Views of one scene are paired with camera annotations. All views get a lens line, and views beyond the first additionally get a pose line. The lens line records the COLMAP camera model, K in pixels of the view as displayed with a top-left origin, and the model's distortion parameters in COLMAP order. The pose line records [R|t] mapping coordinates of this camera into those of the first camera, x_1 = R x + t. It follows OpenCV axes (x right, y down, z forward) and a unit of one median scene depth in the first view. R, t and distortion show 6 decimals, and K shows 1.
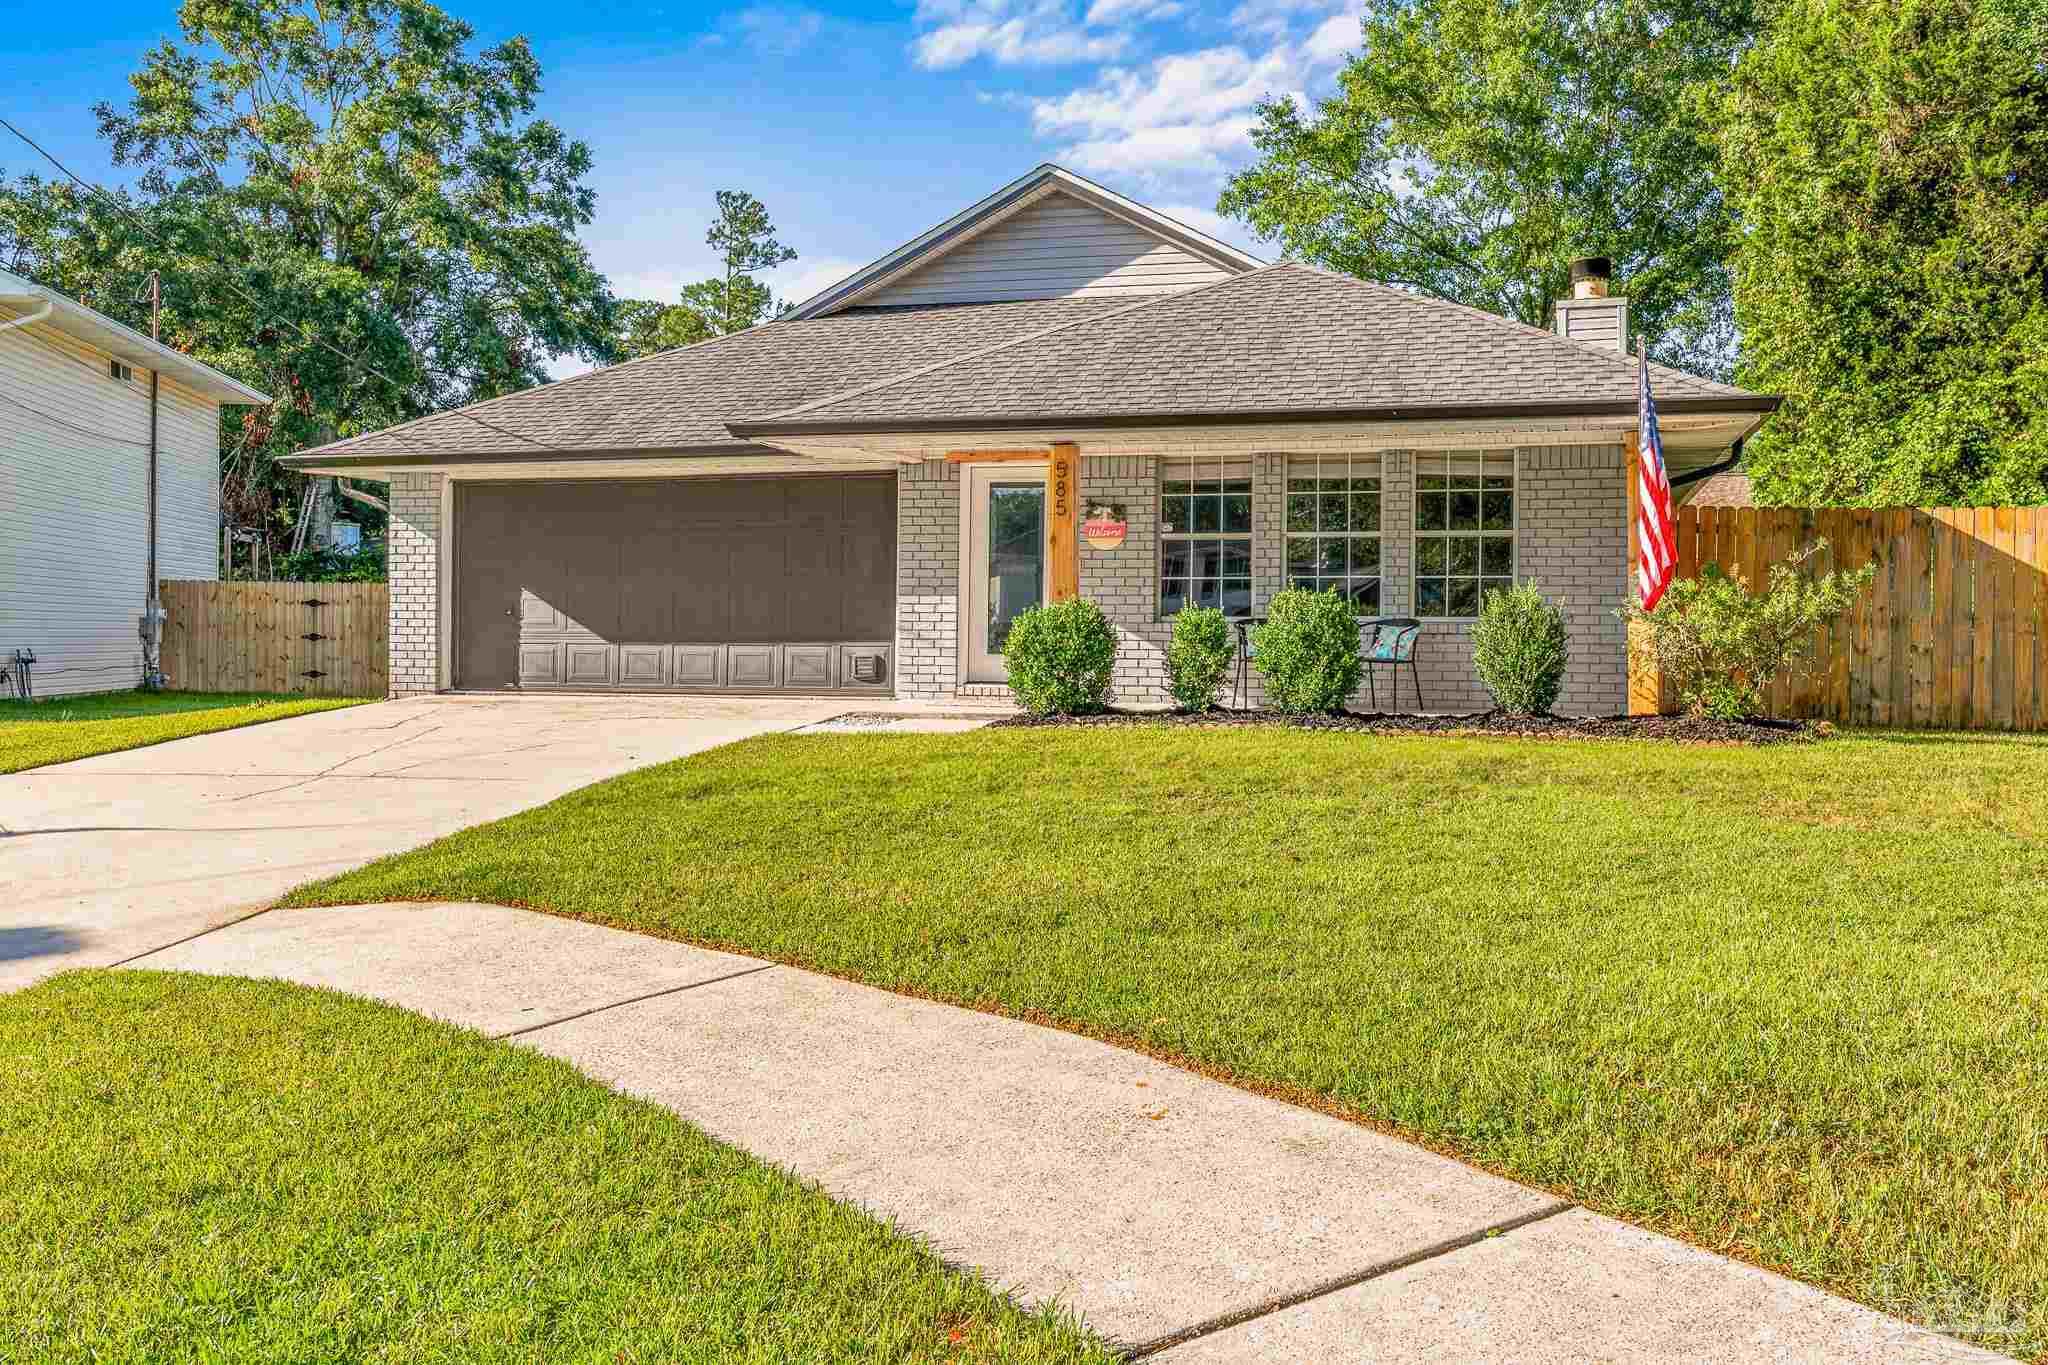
lens RADIAL K [[1699.9, 0, 1045.9], [0, 1699.9, 677.5], [0, 0, 1]] dist [-0.022168, 0.030038]
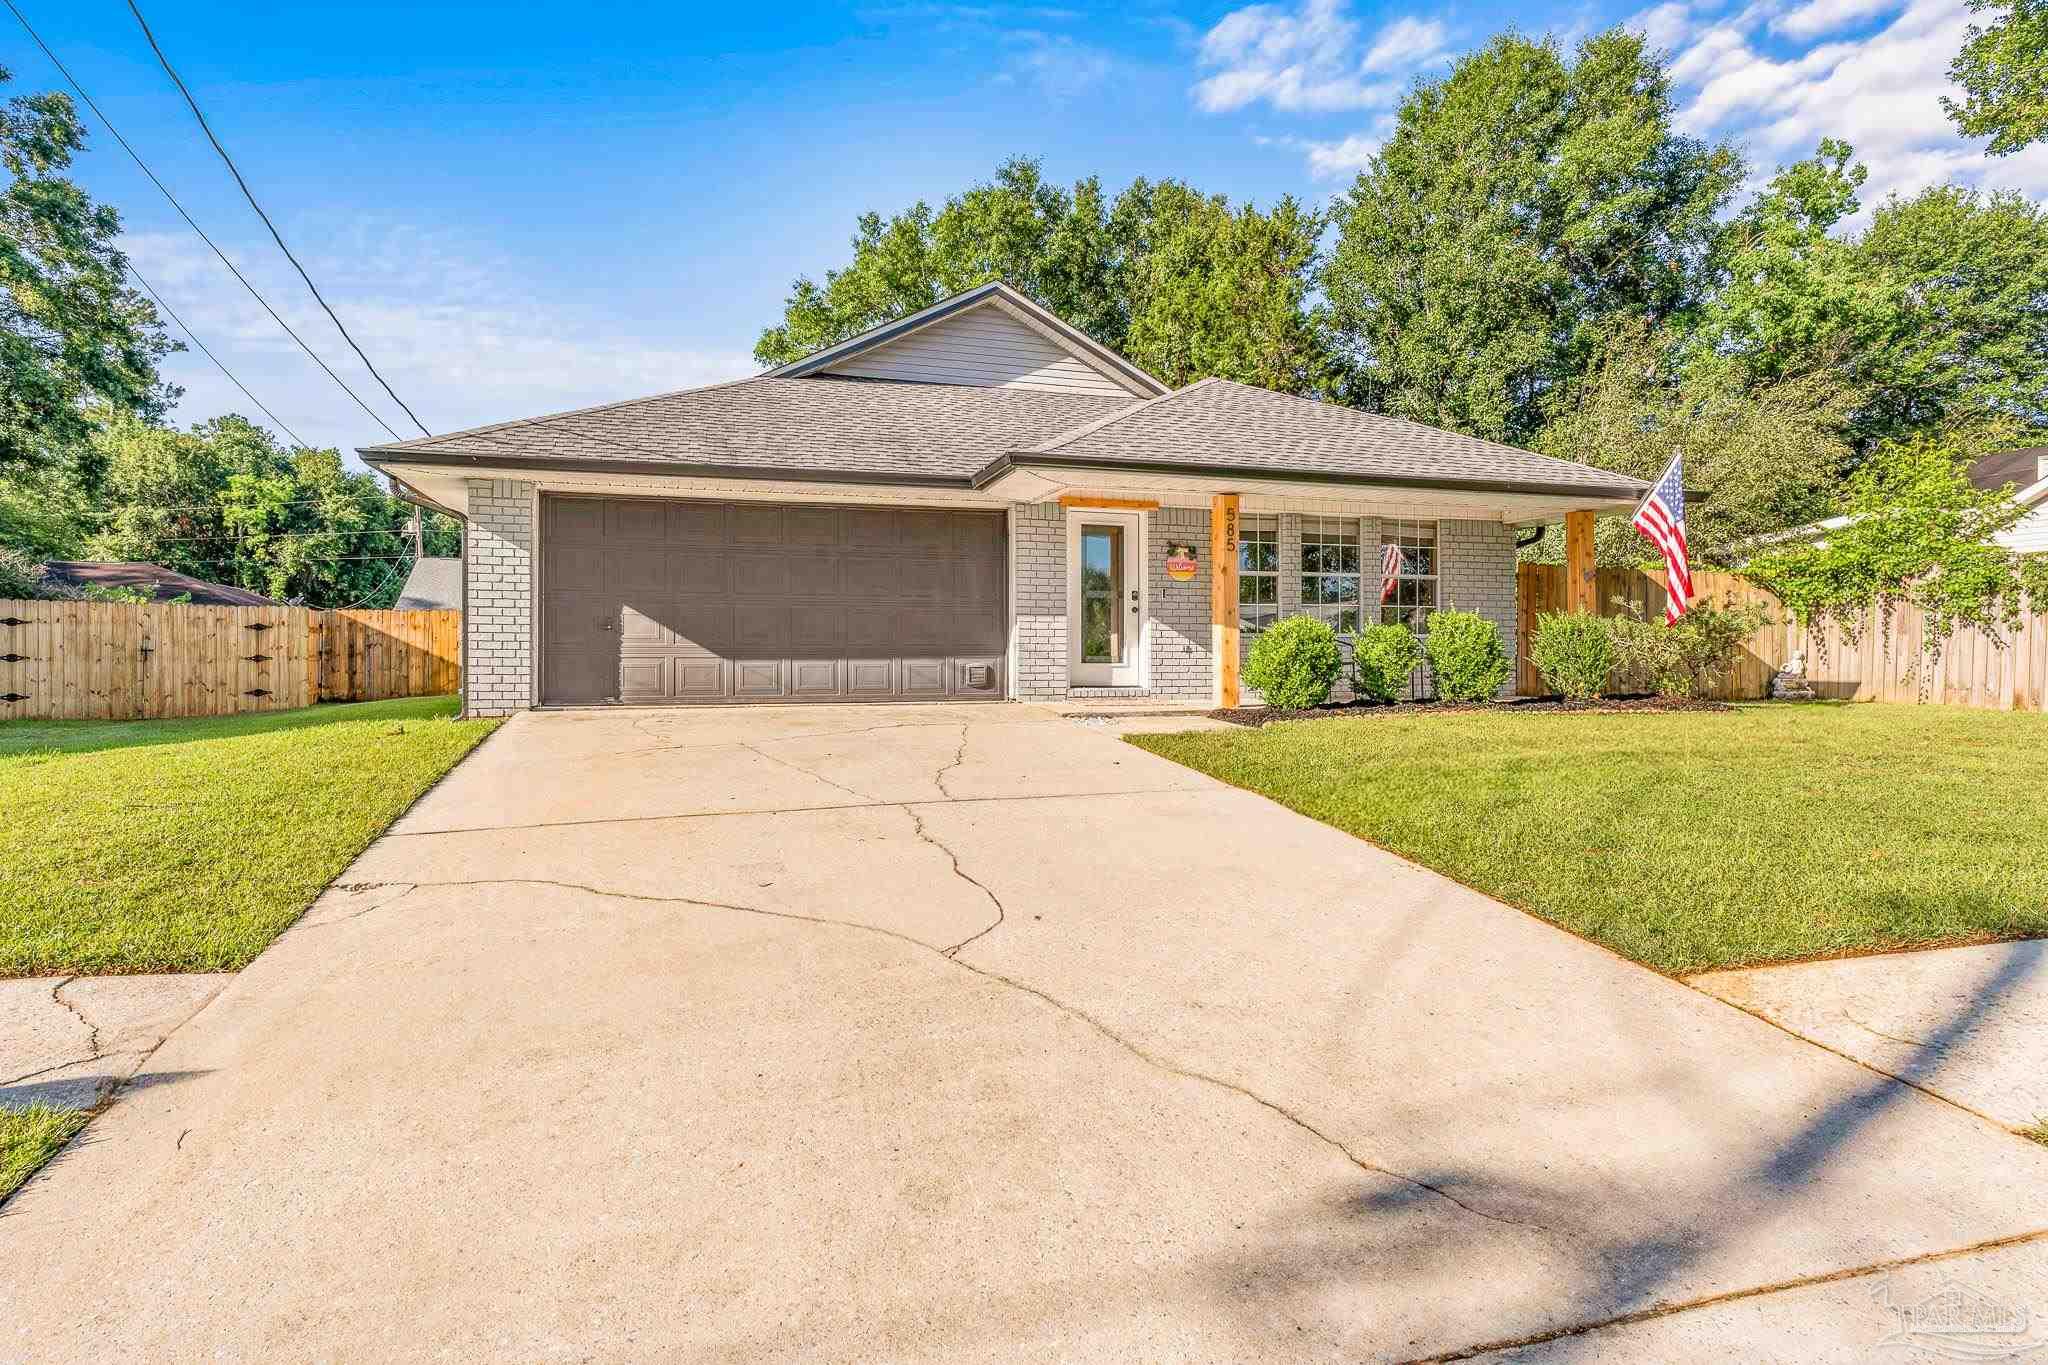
lens RADIAL K [[1065.3, 0, 1014.7], [0, 1065.3, 670.6], [0, 0, 1]] dist [0.002920, 0.000139]
pose [[0.849700, -0.012618, 0.527115, -0.444623], [0.019180, 0.999792, -0.006985, -0.003817], [-0.526917, 0.016045, 0.849765, 0.341378]]
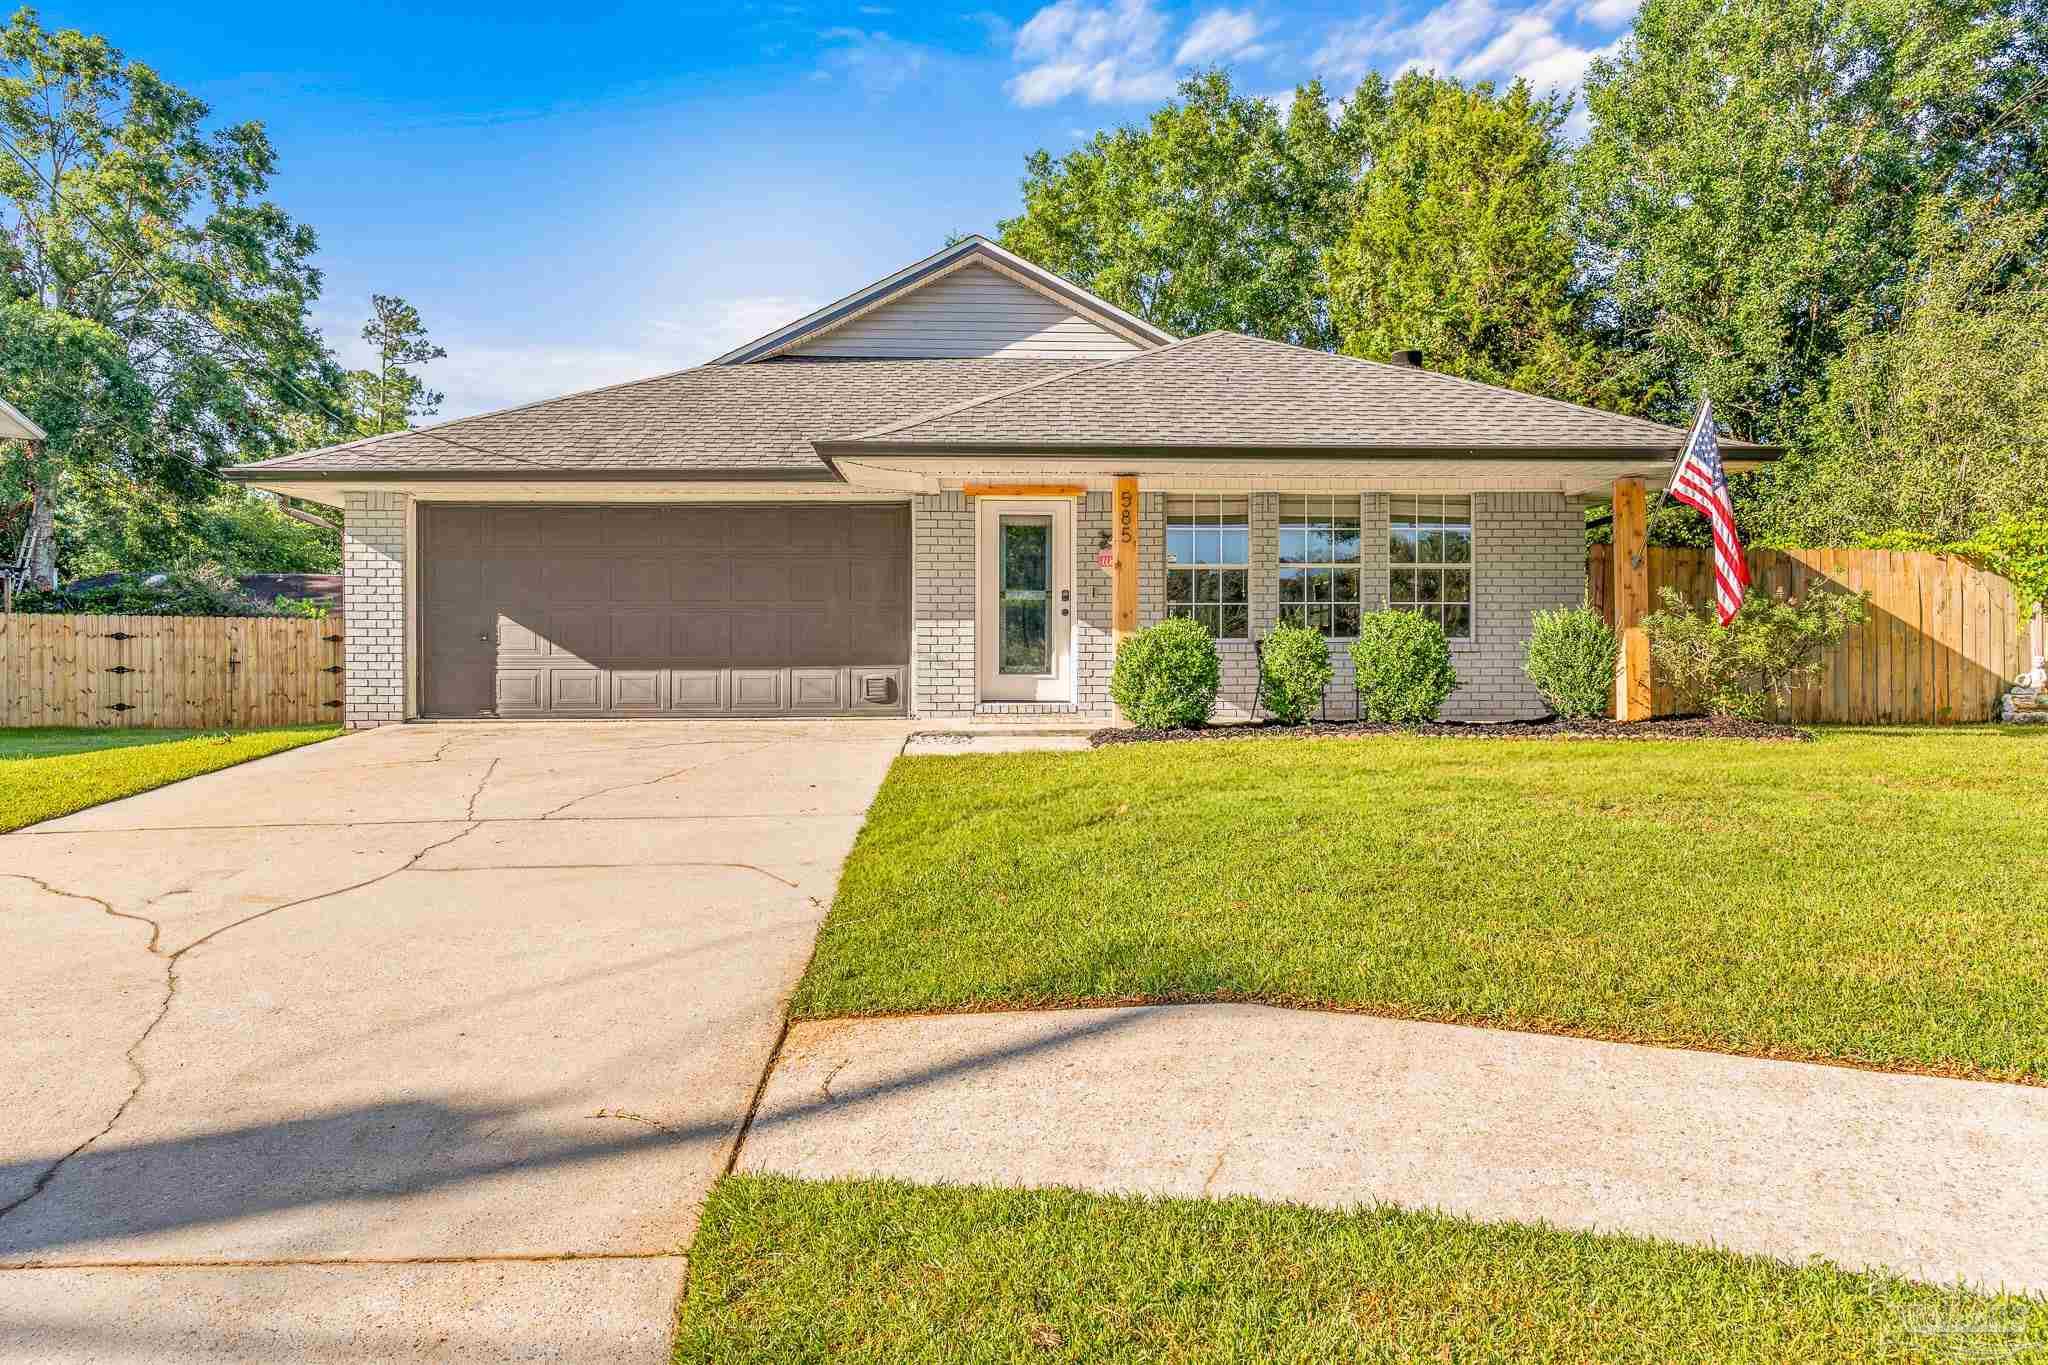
lens RADIAL K [[1272.4, 0, 1023.0], [0, 1272.4, 691.2], [0, 0, 1]] dist [-0.004742, -0.000652]
pose [[0.955132, -0.014450, 0.295827, -0.237529], [0.016318, 0.999859, -0.003846, -0.000069], [-0.295730, 0.008500, 0.955234, 0.211736]]
